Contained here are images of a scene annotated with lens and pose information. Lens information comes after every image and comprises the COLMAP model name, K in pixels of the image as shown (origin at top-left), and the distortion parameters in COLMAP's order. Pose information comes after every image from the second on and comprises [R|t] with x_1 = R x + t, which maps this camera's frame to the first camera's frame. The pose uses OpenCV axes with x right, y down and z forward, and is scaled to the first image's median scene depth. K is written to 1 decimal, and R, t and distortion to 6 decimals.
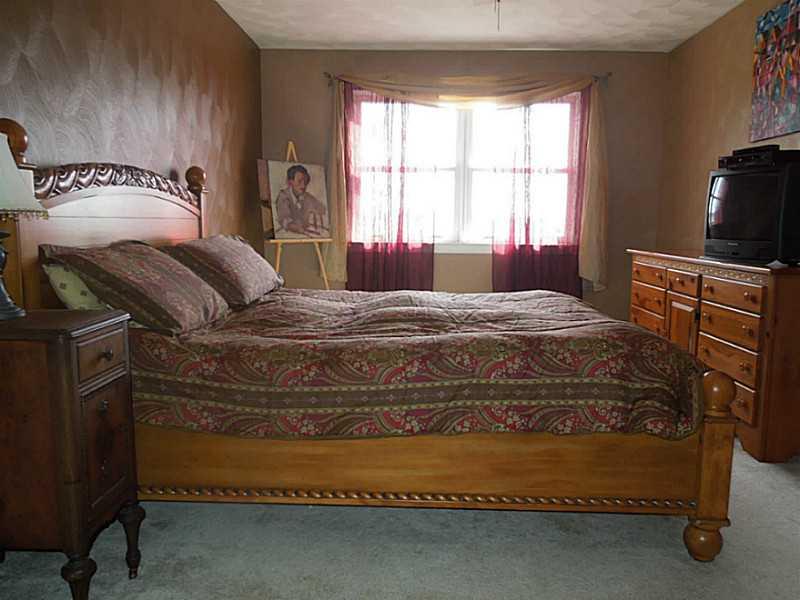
lens RADIAL K [[613.7, 0, 400.0], [0, 613.7, 300.0], [0, 0, 1]] dist [-0.035341, 0.004744]
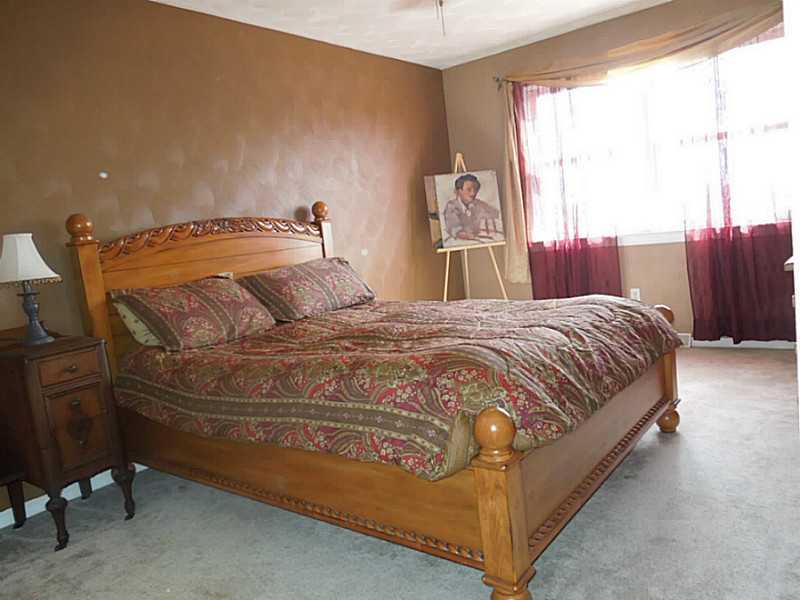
lens RADIAL K [[600.6, 0, 400.0], [0, 600.6, 283.8], [0, 0, 1]] dist [-0.043497, 0.001033]
pose [[0.764633, -0.036743, -0.643418, 0.392404], [0.038751, 0.999188, -0.011007, -0.027059], [0.643300, -0.016517, 0.765436, 0.140649]]
